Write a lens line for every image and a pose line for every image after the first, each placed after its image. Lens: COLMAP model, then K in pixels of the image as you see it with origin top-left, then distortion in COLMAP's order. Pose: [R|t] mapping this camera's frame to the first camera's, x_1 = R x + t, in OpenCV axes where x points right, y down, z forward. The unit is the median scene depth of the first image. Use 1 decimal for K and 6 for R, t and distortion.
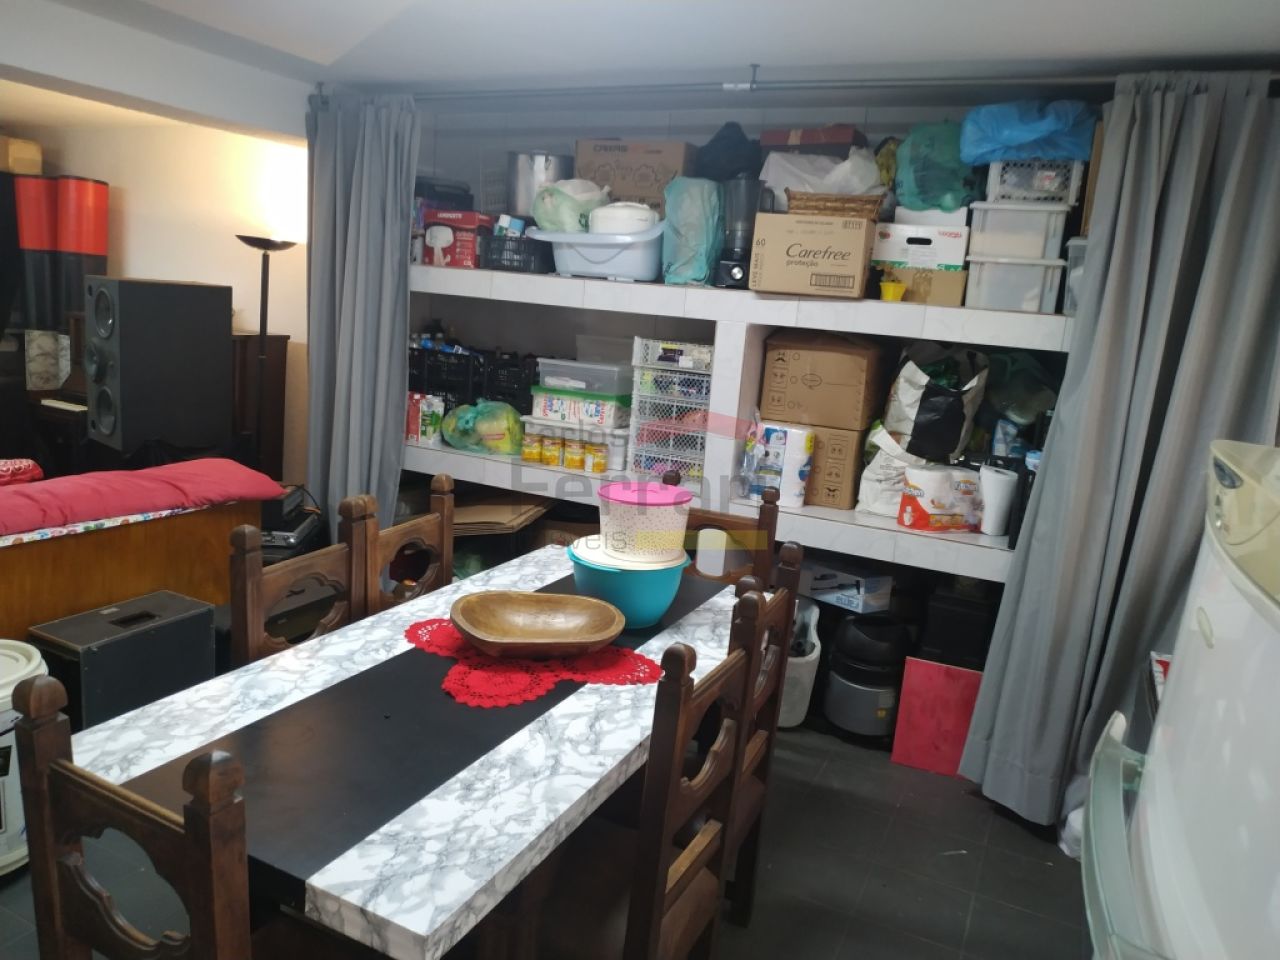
lens RADIAL K [[915.9, 0, 632.8], [0, 915.9, 476.1], [0, 0, 1]] dist [0.048005, -0.075441]
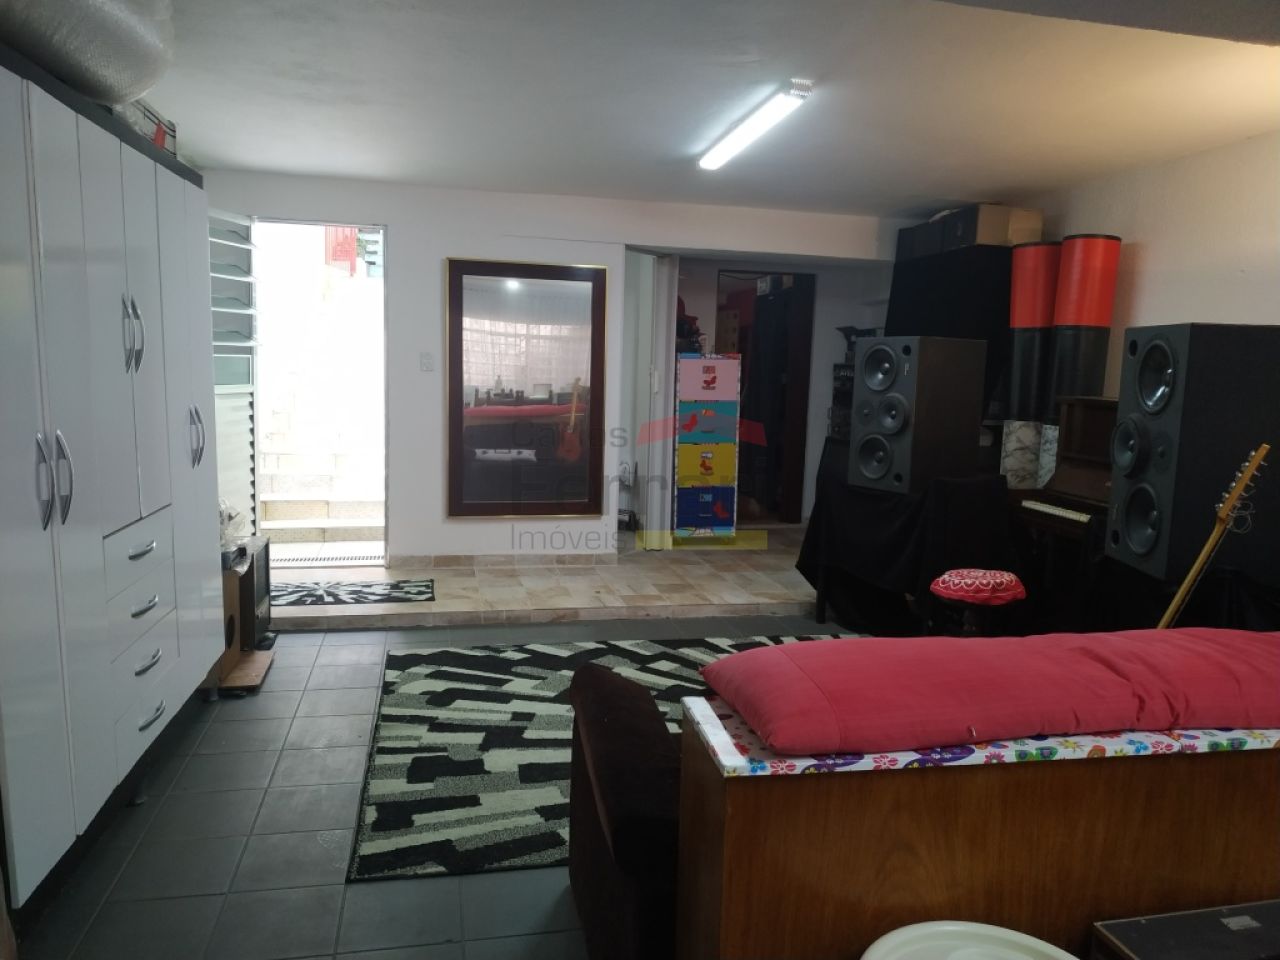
lens RADIAL K [[915.9, 0, 632.8], [0, 915.9, 476.1], [0, 0, 1]] dist [0.048005, -0.075441]
pose [[0.613274, 0.028871, -0.789342, -0.191882], [-0.125619, 0.990178, -0.061383, -0.009238], [0.779817, 0.136801, 0.610877, 0.206589]]
